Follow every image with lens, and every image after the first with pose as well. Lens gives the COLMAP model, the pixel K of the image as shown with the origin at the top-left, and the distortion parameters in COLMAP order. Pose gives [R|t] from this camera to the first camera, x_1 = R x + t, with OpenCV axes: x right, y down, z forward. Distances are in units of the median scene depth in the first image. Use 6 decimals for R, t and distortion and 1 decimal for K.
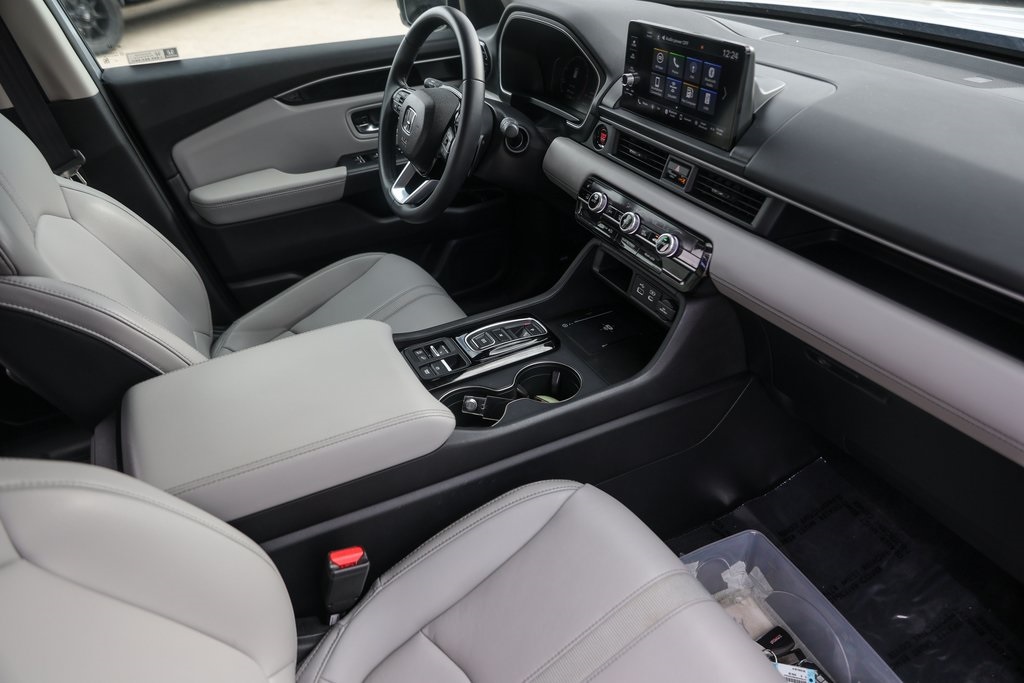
lens RADIAL K [[692.6, 0, 516.2], [0, 692.6, 335.5], [0, 0, 1]] dist [-0.002738, 0.000866]
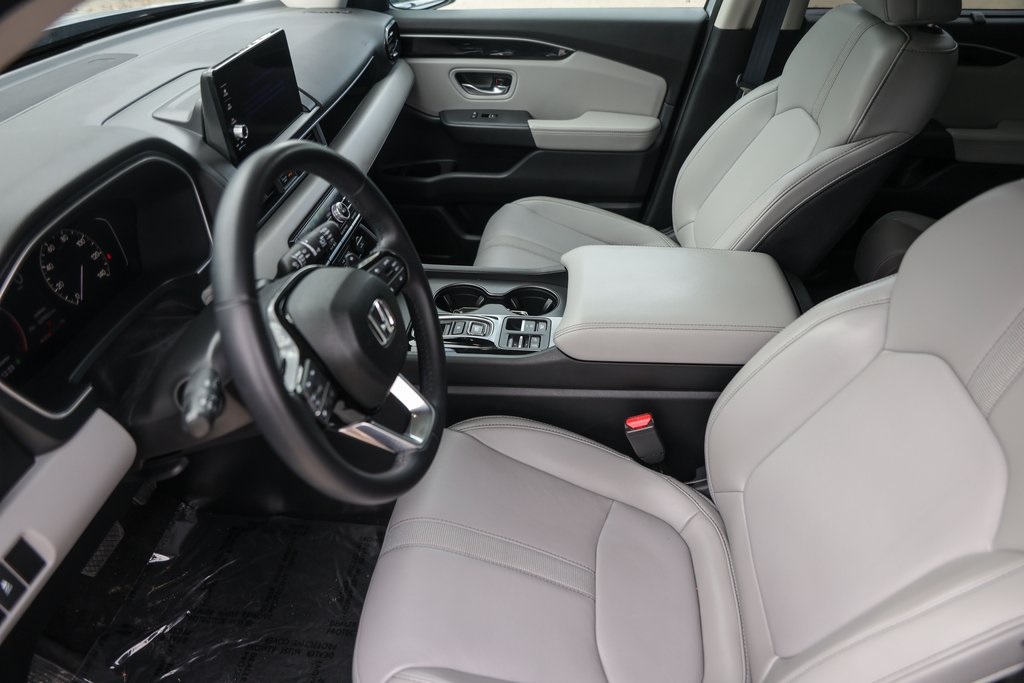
lens RADIAL K [[692.6, 0, 516.3], [0, 692.6, 339.8], [0, 0, 1]] dist [-0.002738, 0.000866]
pose [[-0.843945, -0.281571, 0.456590, -0.651940], [0.328328, 0.401975, 0.854761, -0.966623], [-0.424213, 0.871283, -0.246798, 1.397878]]
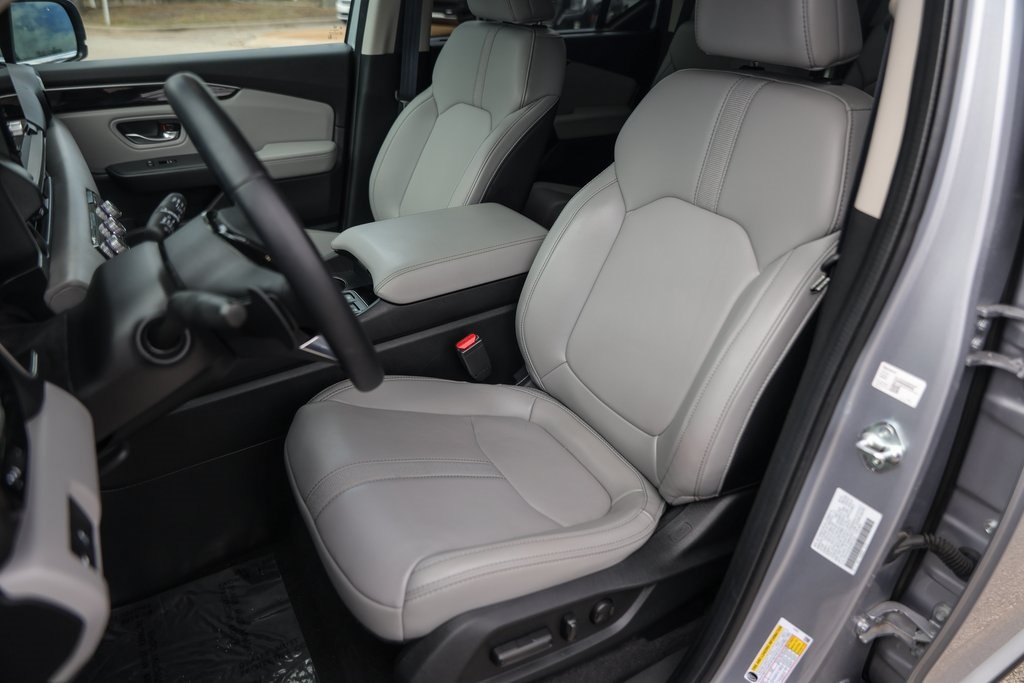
lens RADIAL K [[692.6, 0, 514.9], [0, 692.6, 335.3], [0, 0, 1]] dist [-0.002738, 0.000866]
pose [[-0.997047, 0.061246, -0.046329, -0.379401], [-0.012380, 0.467208, 0.884061, -1.038873], [0.075790, 0.882024, -0.465070, 1.742282]]
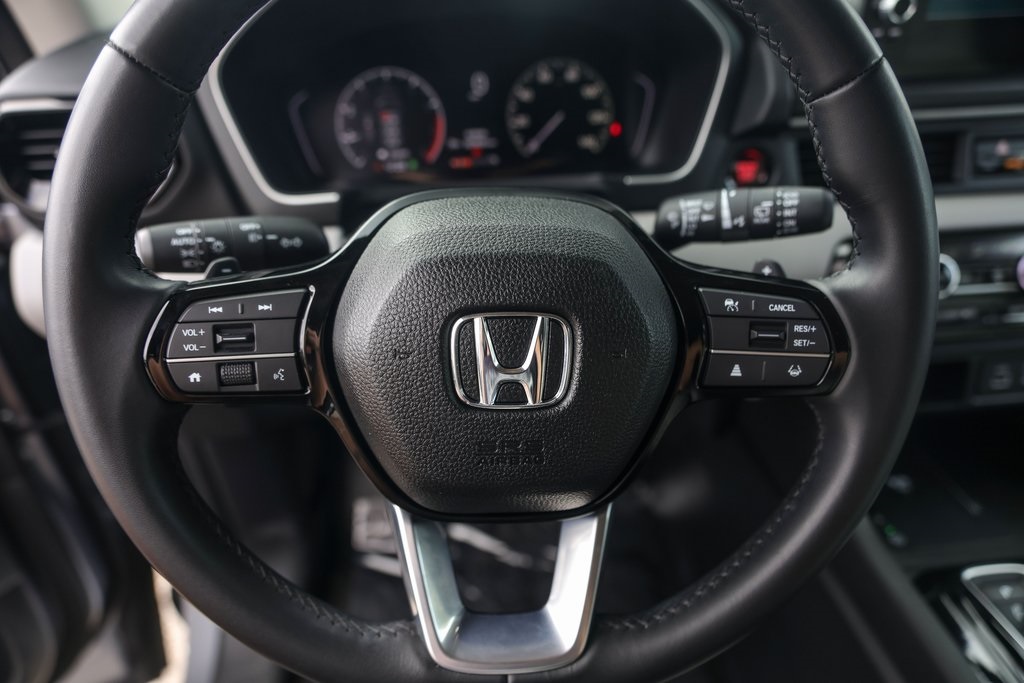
lens RADIAL K [[640.2, 0, 508.8], [0, 640.2, 350.8], [0, 0, 1]] dist [-0.004853, 0.000535]
pose [[0.378630, -0.489204, 0.785696, -0.387924], [0.530716, 0.810232, 0.248727, -0.456630], [-0.758274, 0.322806, 0.566406, 1.110883]]
